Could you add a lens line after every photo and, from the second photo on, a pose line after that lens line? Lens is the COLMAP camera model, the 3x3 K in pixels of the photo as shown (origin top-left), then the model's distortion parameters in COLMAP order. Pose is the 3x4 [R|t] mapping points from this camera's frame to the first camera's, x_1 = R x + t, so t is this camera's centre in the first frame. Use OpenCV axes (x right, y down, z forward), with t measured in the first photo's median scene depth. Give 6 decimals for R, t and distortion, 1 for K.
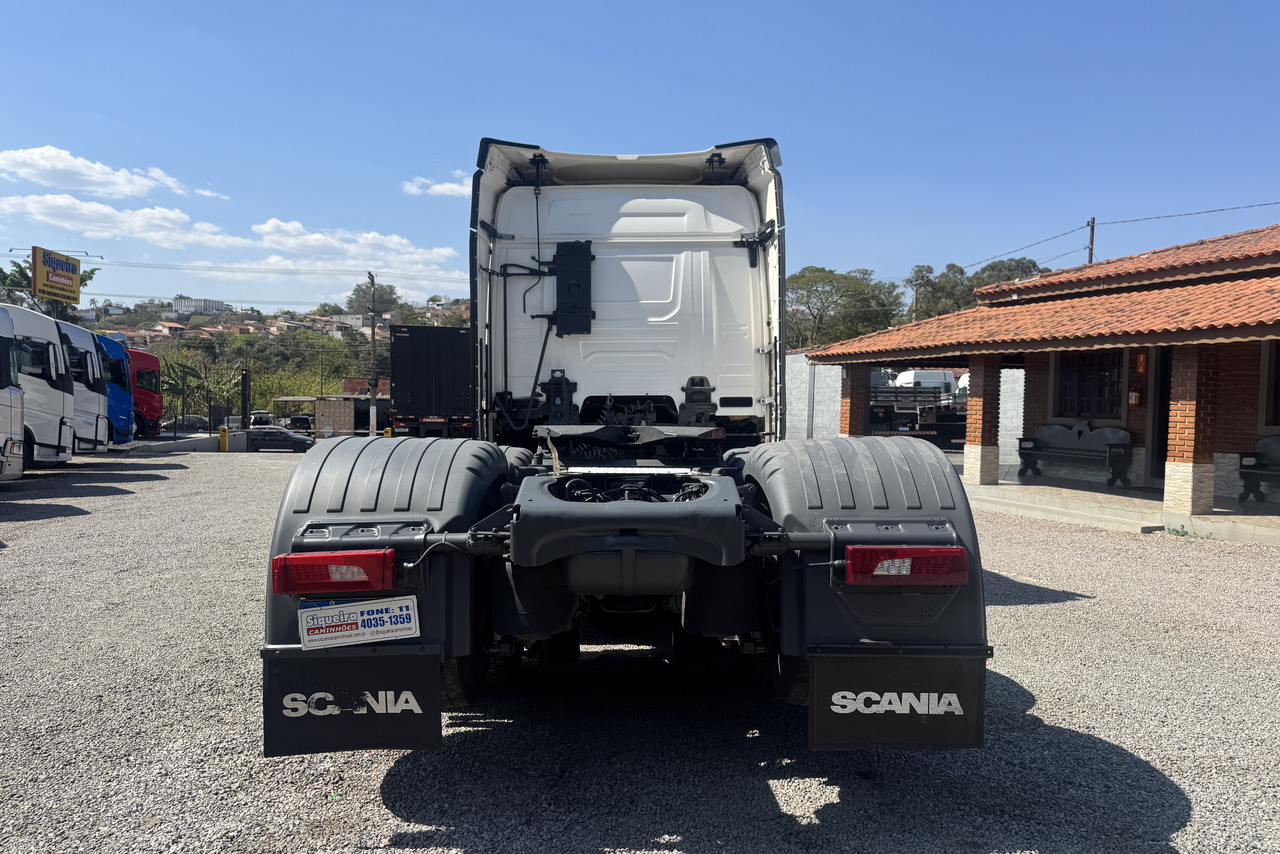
lens RADIAL K [[893.5, 0, 641.4], [0, 893.5, 440.2], [0, 0, 1]] dist [0.072453, -0.055921]
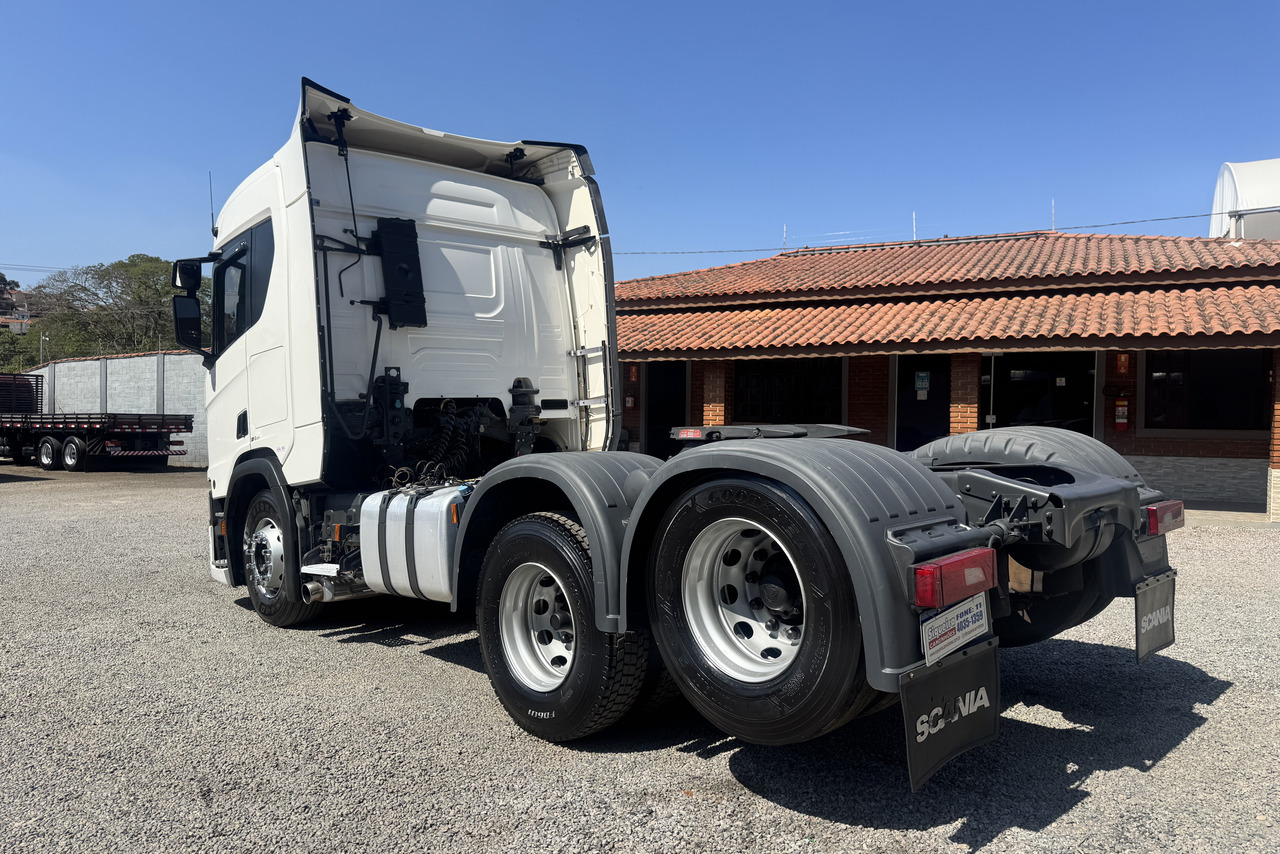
lens RADIAL K [[893.5, 0, 641.9], [0, 893.5, 437.4], [0, 0, 1]] dist [0.072453, -0.055921]
pose [[0.738071, -0.030170, 0.674048, -0.490208], [0.036811, 0.999312, 0.004420, -0.007059], [-0.673718, 0.021550, 0.738674, 0.205322]]
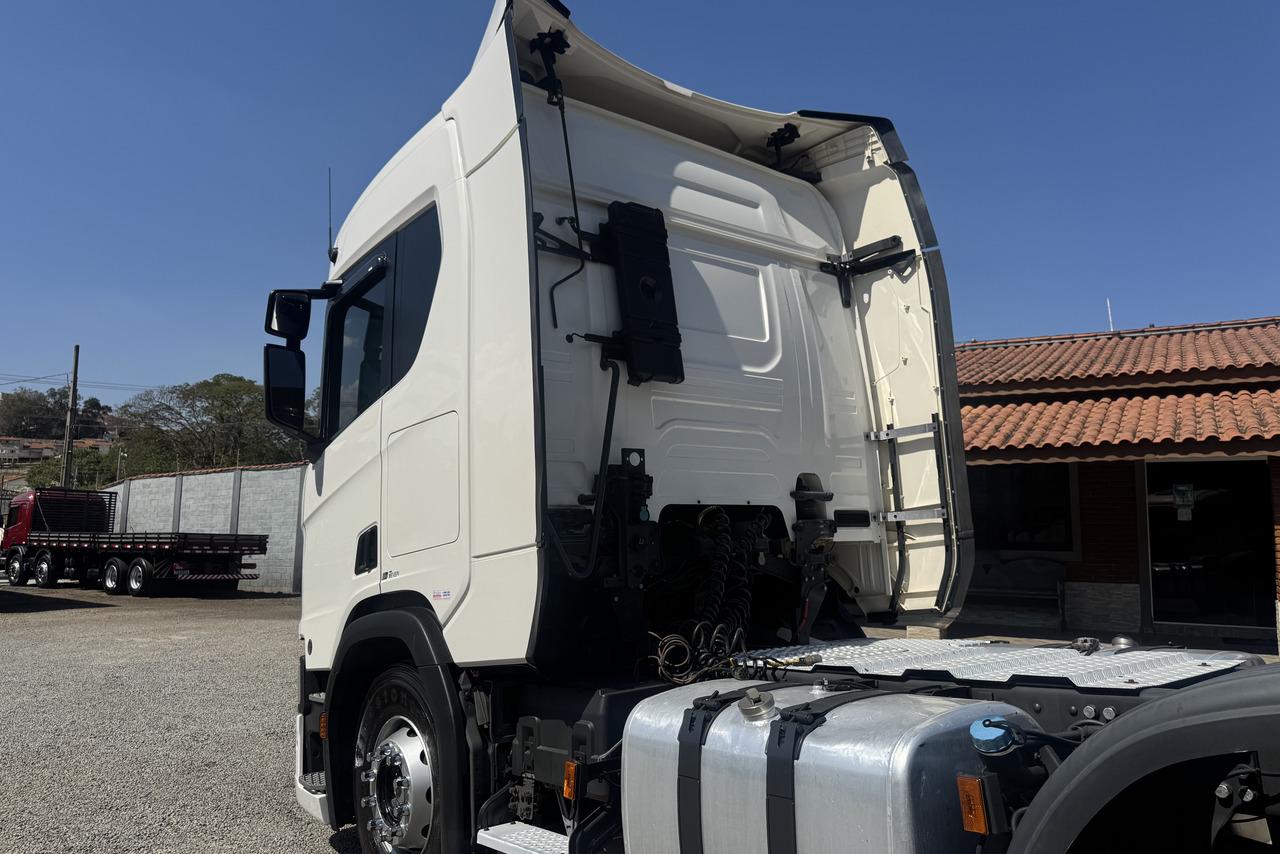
lens RADIAL K [[893.5, 0, 637.5], [0, 893.5, 441.0], [0, 0, 1]] dist [0.072453, -0.055921]
pose [[0.783011, 0.057509, 0.619344, -0.385710], [0.028996, 0.991259, -0.128702, -0.020845], [-0.621332, 0.118734, 0.774499, 0.614296]]
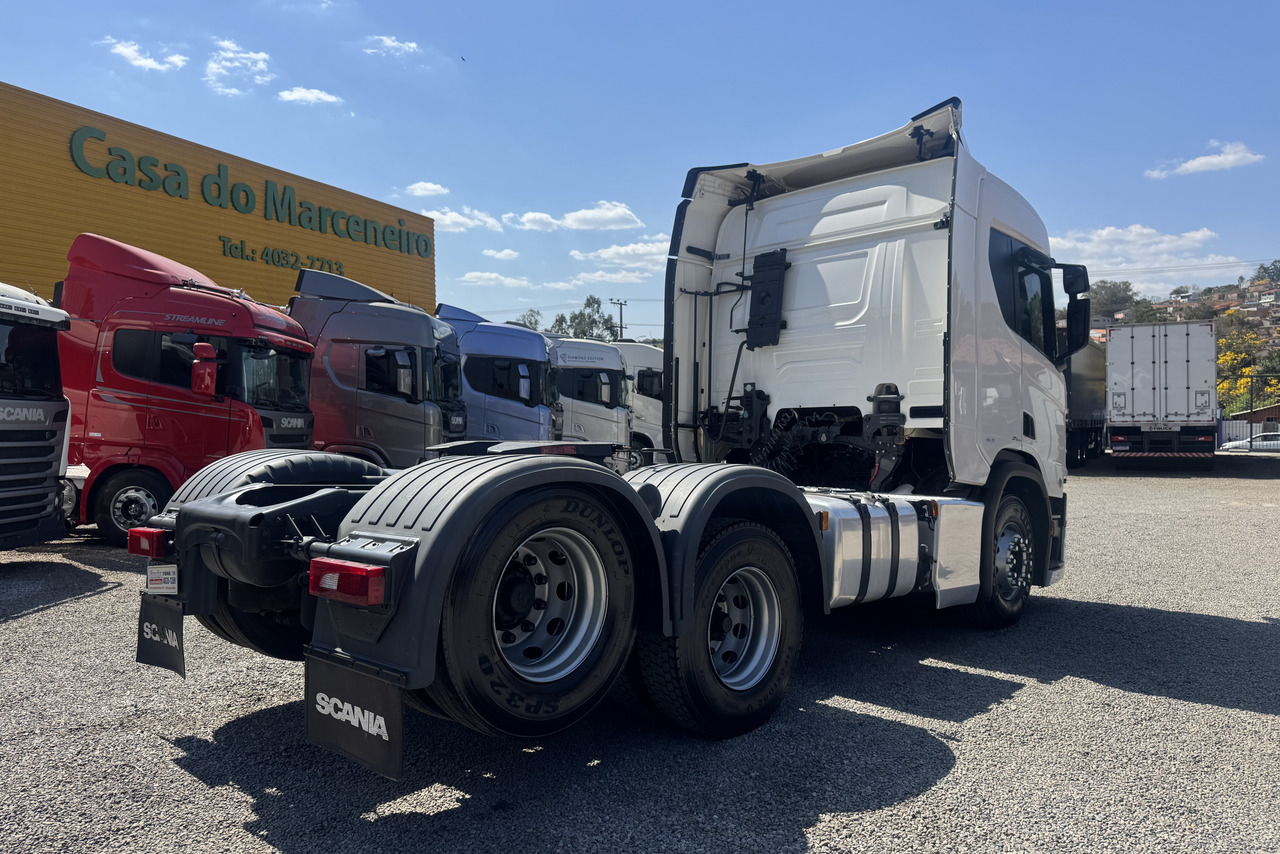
lens RADIAL K [[893.5, 0, 635.7], [0, 893.5, 431.3], [0, 0, 1]] dist [0.072453, -0.055921]
pose [[0.719619, -0.004938, -0.694351, 0.498542], [-0.010223, 0.999791, -0.017706, -0.006402], [0.694293, 0.019840, 0.719418, 0.194025]]
